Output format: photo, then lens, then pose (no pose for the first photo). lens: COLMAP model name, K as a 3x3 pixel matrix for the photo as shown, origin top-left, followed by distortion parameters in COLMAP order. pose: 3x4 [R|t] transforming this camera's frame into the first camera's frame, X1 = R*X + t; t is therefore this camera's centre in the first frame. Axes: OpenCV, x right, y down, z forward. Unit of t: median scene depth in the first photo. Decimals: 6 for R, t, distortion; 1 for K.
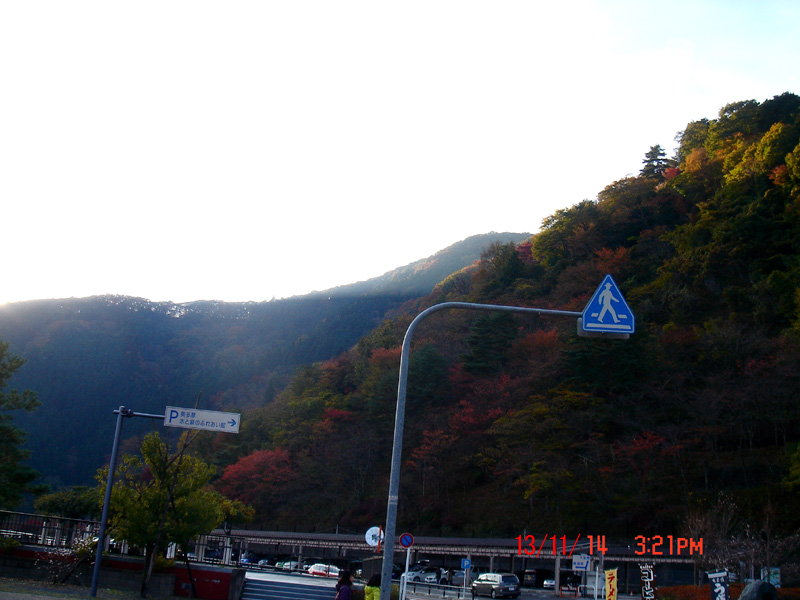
lens RADIAL K [[918.2, 0, 400.0], [0, 918.2, 300.0], [0, 0, 1]] dist [-0.183316, 0.208024]
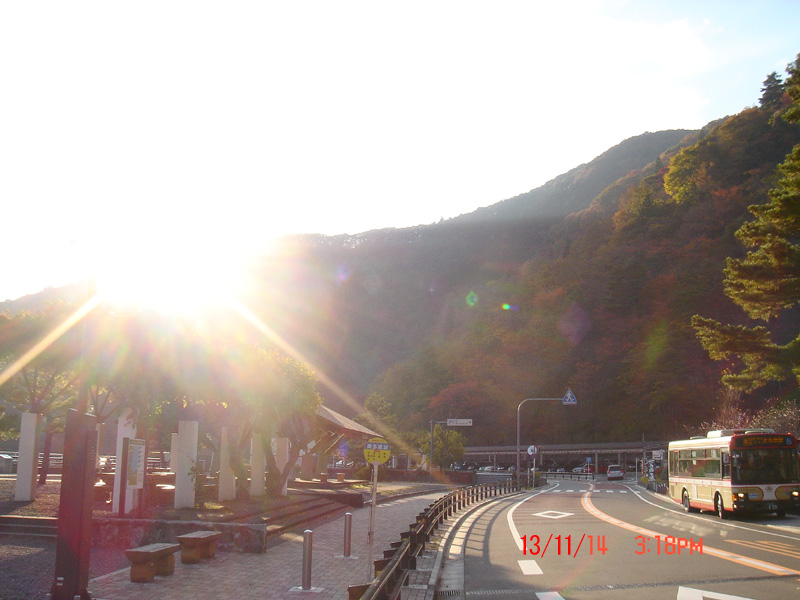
lens RADIAL K [[918.2, 0, 400.0], [0, 918.2, 300.0], [0, 0, 1]] dist [-0.183316, 0.208024]
pose [[0.976792, -0.099526, -0.189665, 0.025517], [0.118405, 0.988793, 0.090927, -0.071670], [0.178490, -0.111274, 0.977629, -0.245650]]
